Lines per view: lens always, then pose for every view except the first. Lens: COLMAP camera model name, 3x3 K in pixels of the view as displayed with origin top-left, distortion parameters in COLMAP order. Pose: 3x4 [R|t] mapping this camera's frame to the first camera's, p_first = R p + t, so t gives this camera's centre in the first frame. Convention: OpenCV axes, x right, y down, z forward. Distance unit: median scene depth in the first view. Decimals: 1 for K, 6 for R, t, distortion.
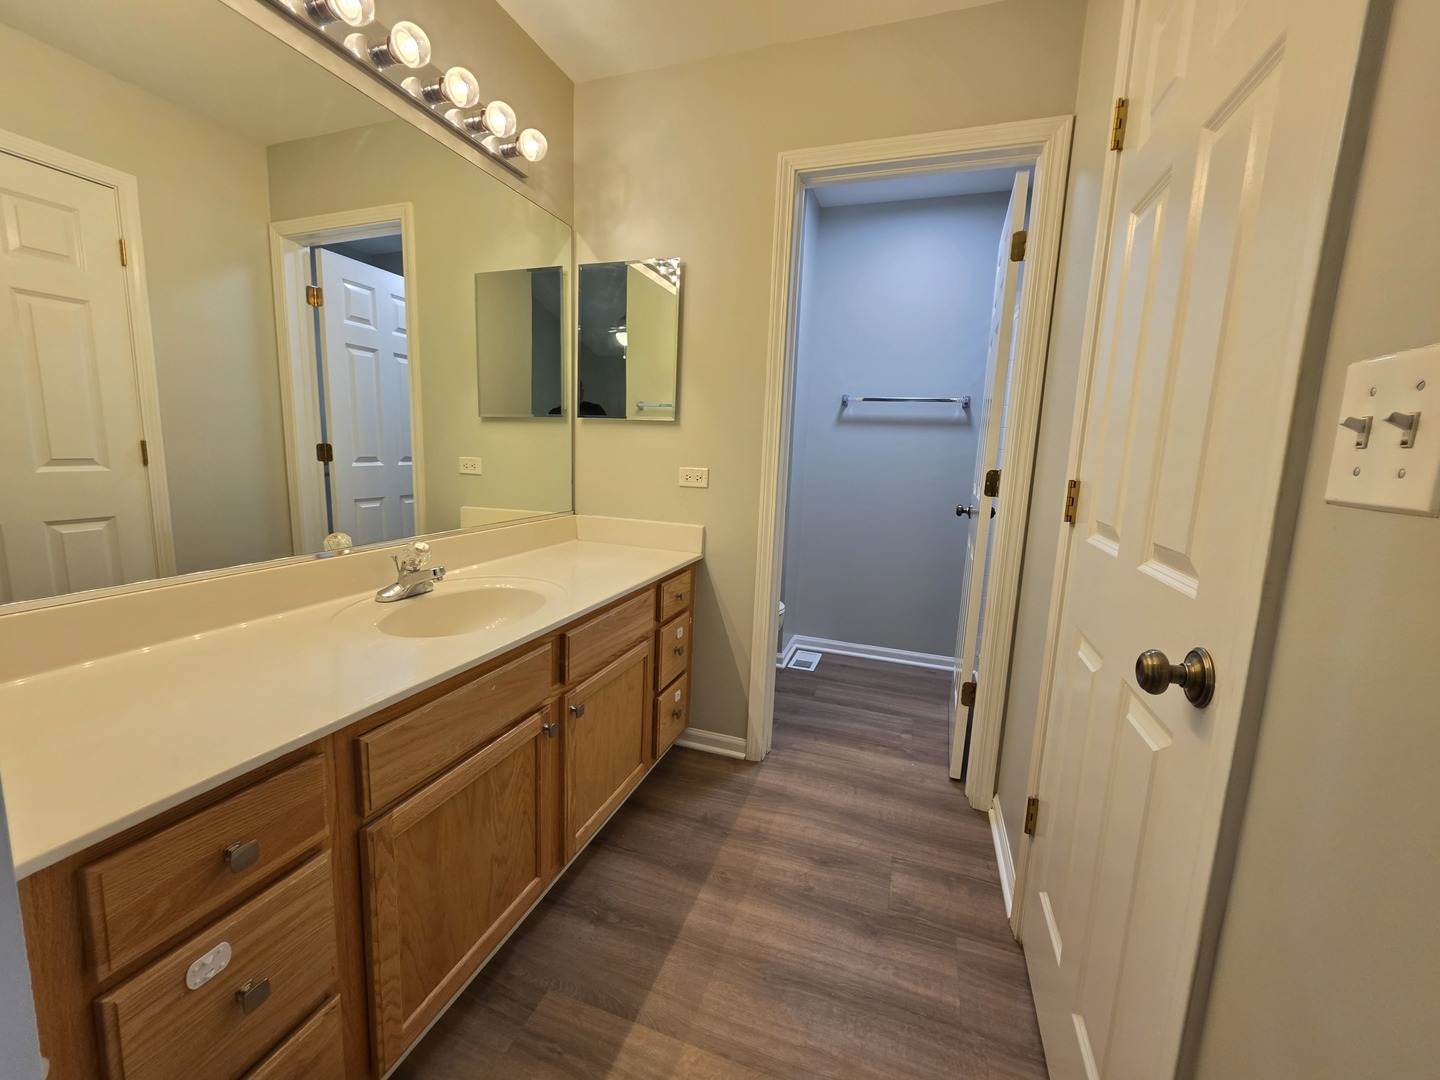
lens RADIAL K [[583.2, 0, 723.2], [0, 583.2, 542.3], [0, 0, 1]] dist [-0.002231, 0.000414]
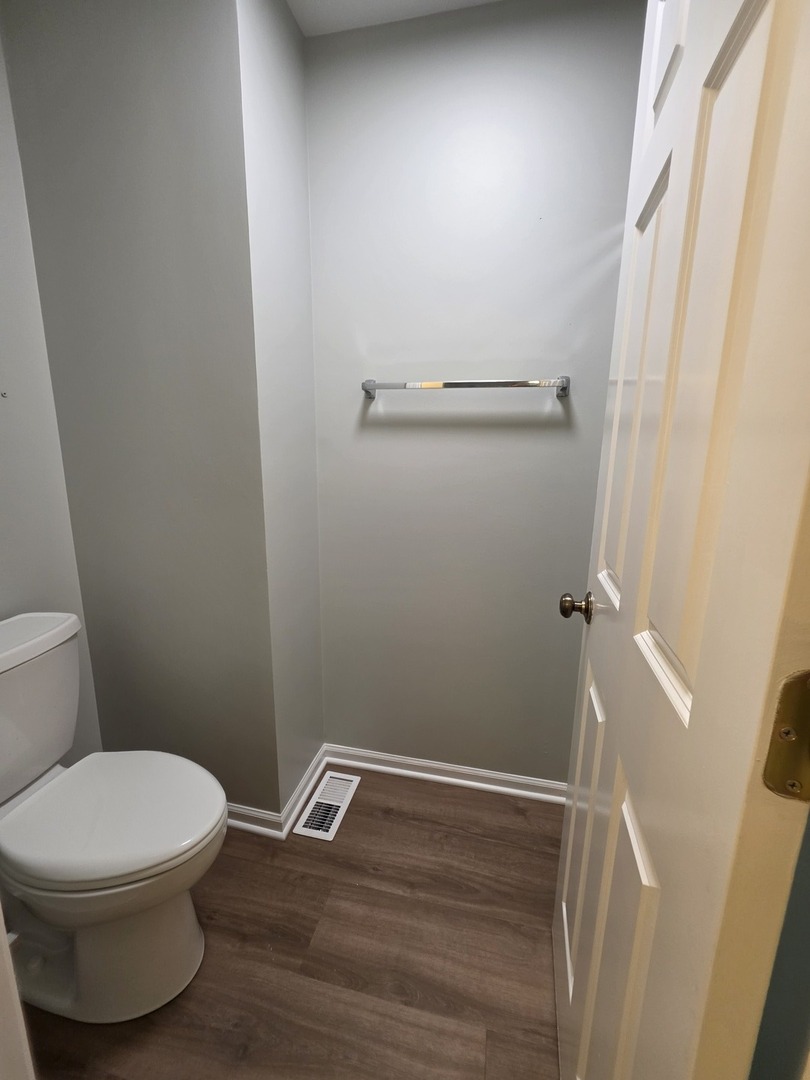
lens RADIAL K [[437.4, 0, 408.5], [0, 437.4, 539.8], [0, 0, 1]] dist [-0.002231, 0.000414]
pose [[0.994039, -0.051301, 0.096206, 0.208618], [0.045844, 0.997258, 0.058101, -0.117518], [-0.098923, -0.053344, 0.993664, 0.563834]]
